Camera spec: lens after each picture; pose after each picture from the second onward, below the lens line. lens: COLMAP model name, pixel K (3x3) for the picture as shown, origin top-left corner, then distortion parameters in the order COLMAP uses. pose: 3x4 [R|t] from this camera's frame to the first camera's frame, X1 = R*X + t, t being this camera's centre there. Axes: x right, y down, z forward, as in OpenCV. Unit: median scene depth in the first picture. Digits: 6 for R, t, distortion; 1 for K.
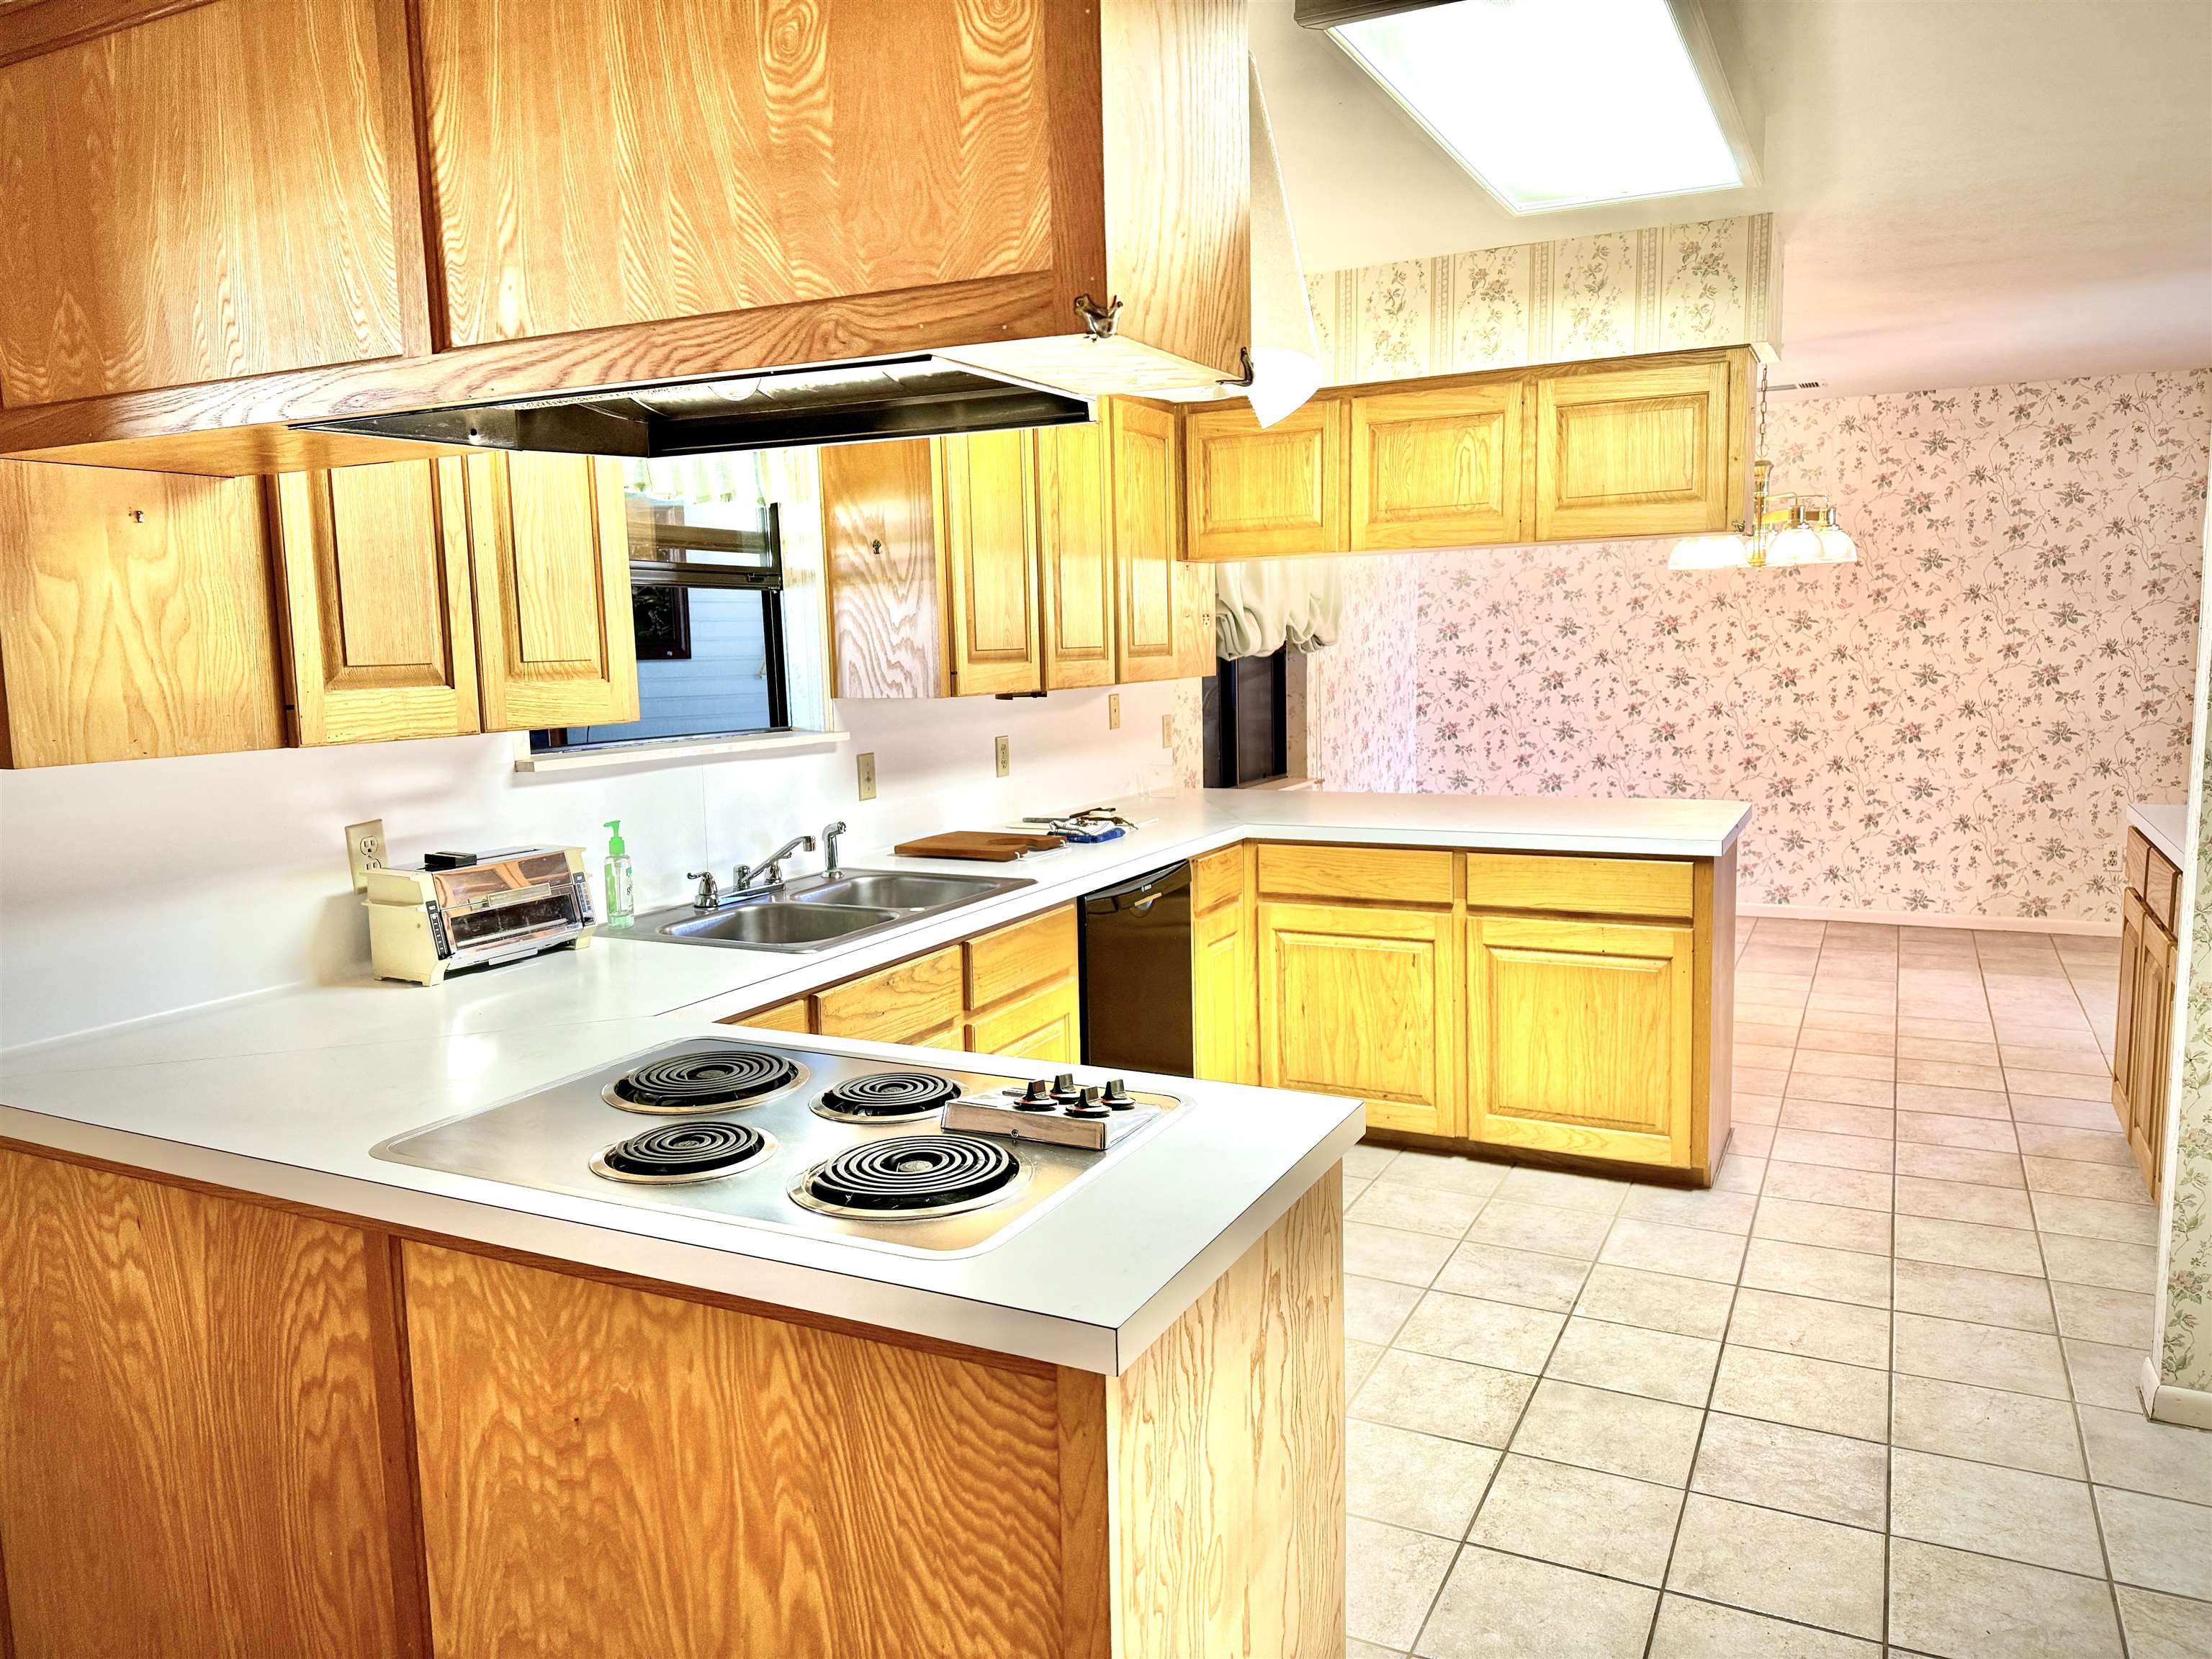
lens RADIAL K [[1555.9, 0, 1109.4], [0, 1555.9, 823.3], [0, 0, 1]] dist [0.012449, -0.011886]
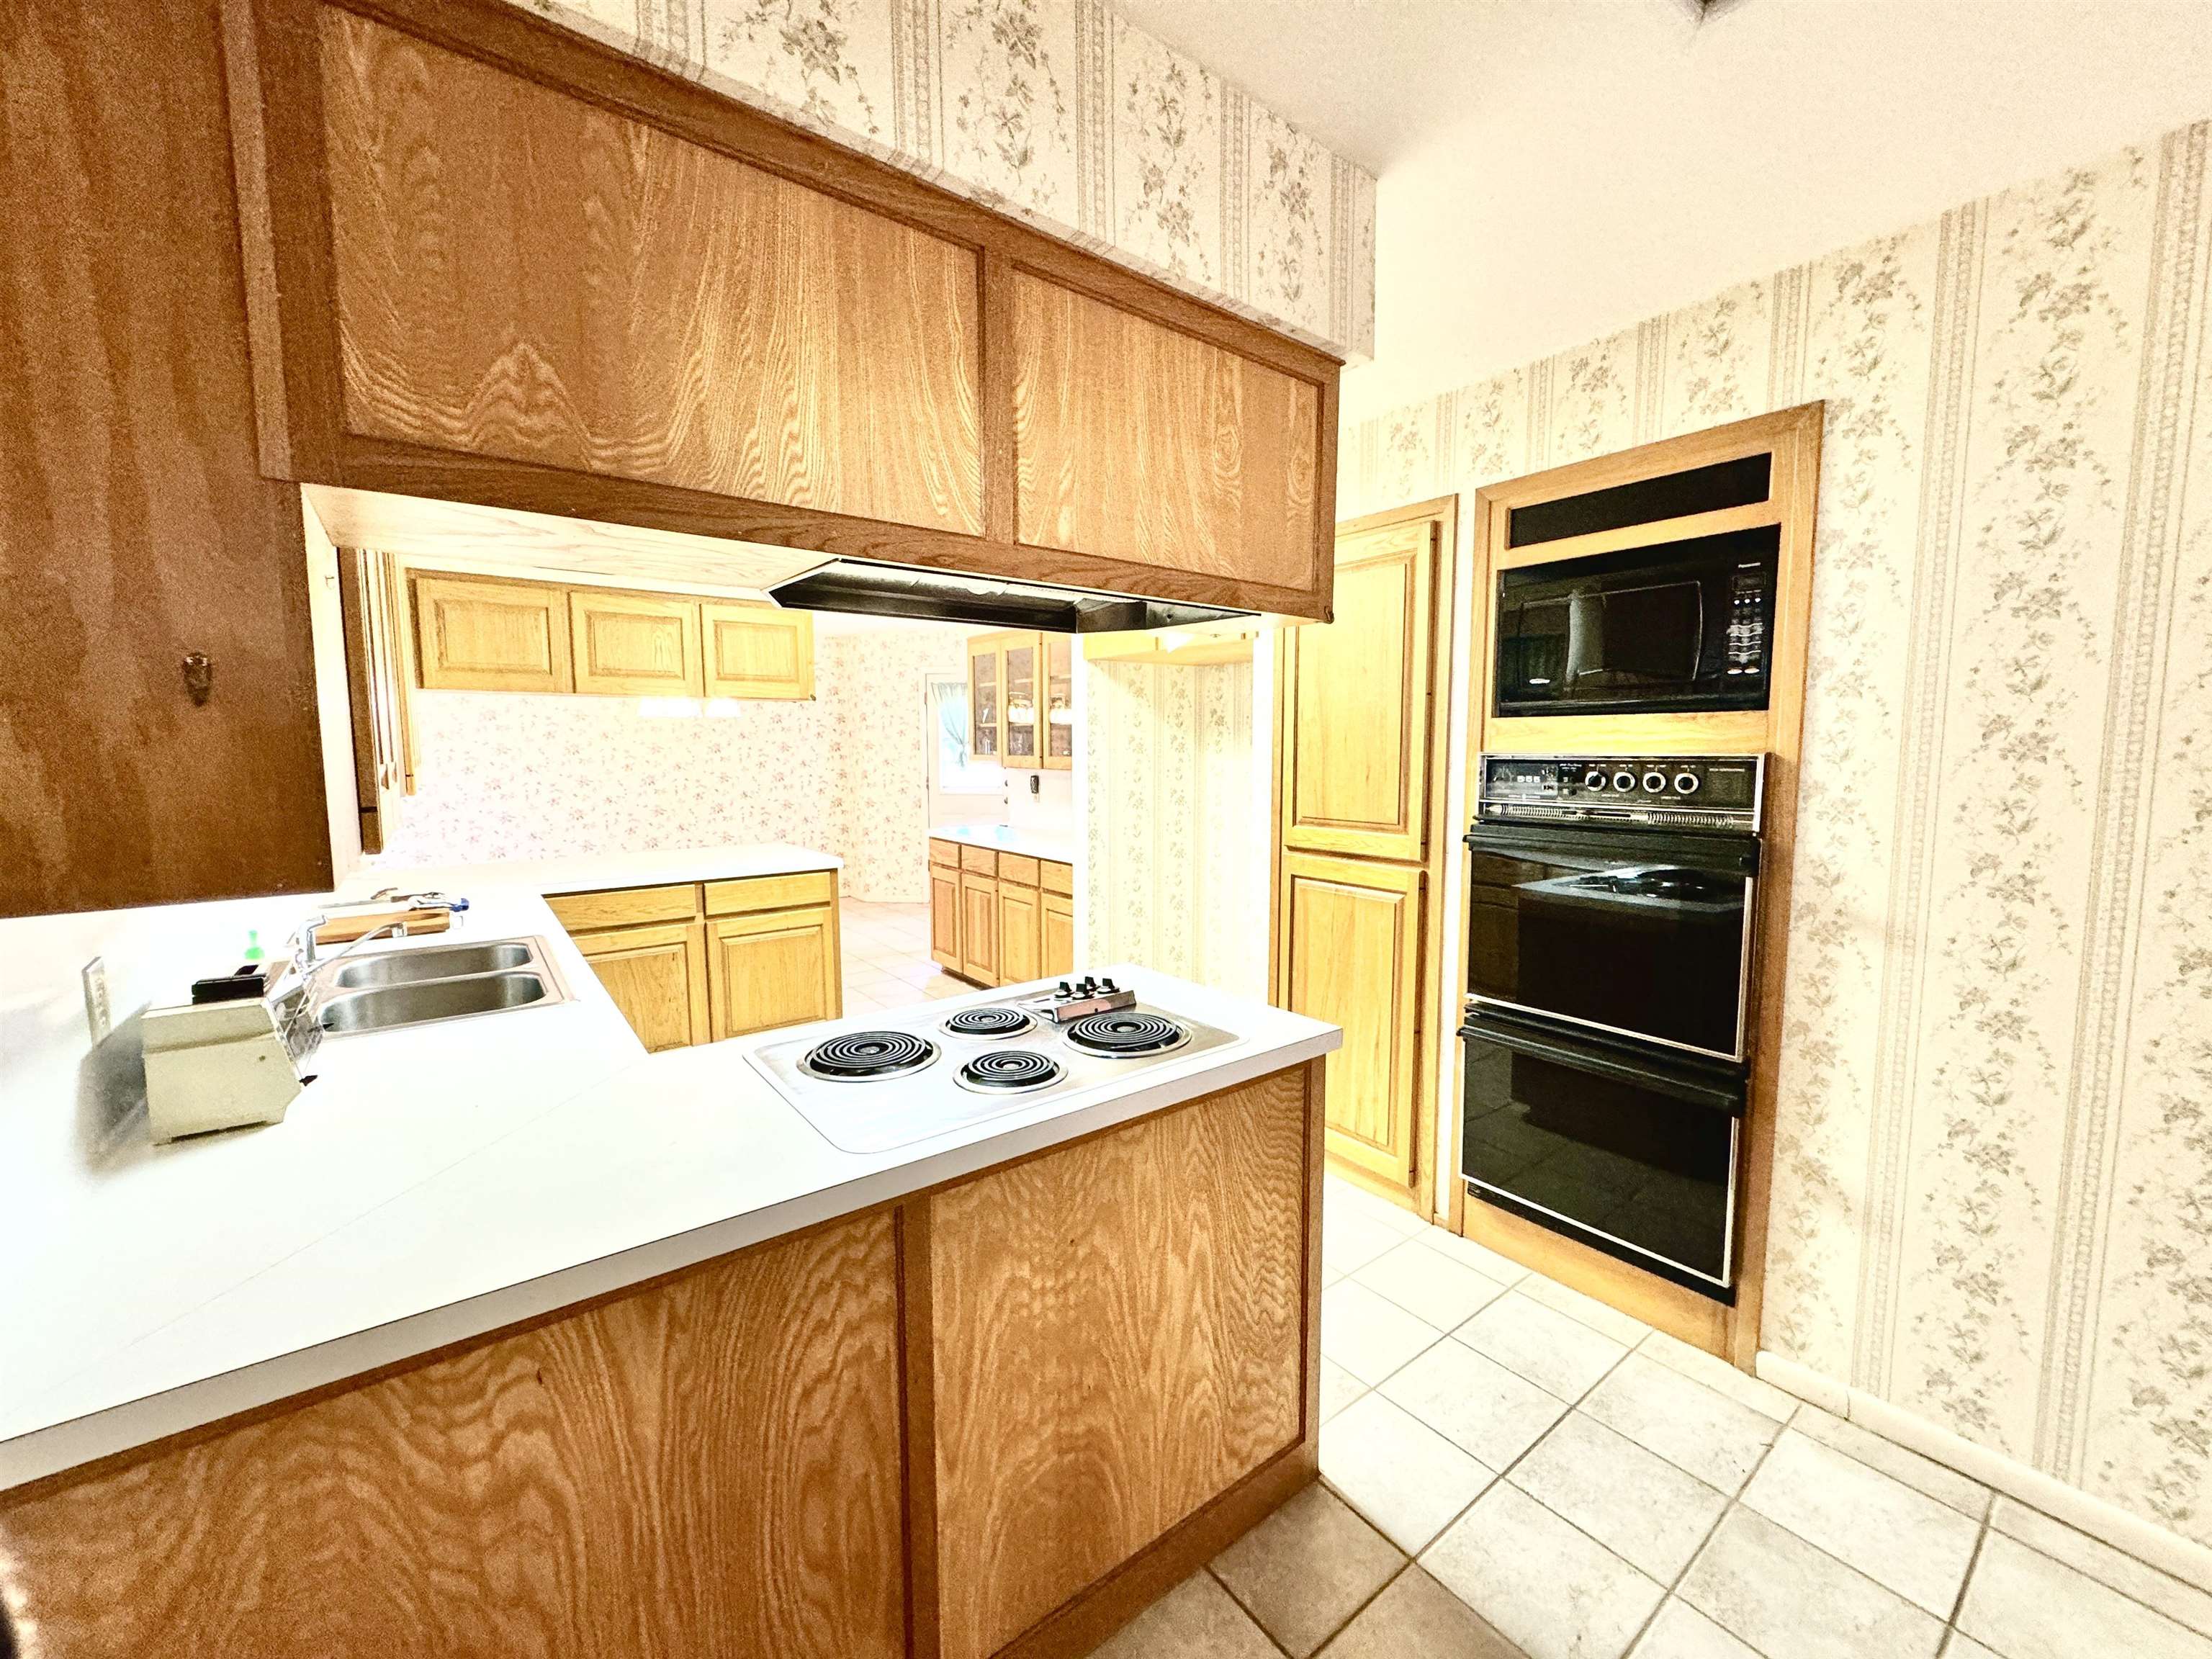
lens RADIAL K [[884.1, 0, 1108.2], [0, 884.1, 827.6], [0, 0, 1]] dist [-0.001395, -0.000144]
pose [[0.435437, -0.063939, 0.897946, -0.994853], [0.101398, 0.994610, 0.021651, -0.039637], [-0.894490, 0.081622, 0.439574, 0.498421]]
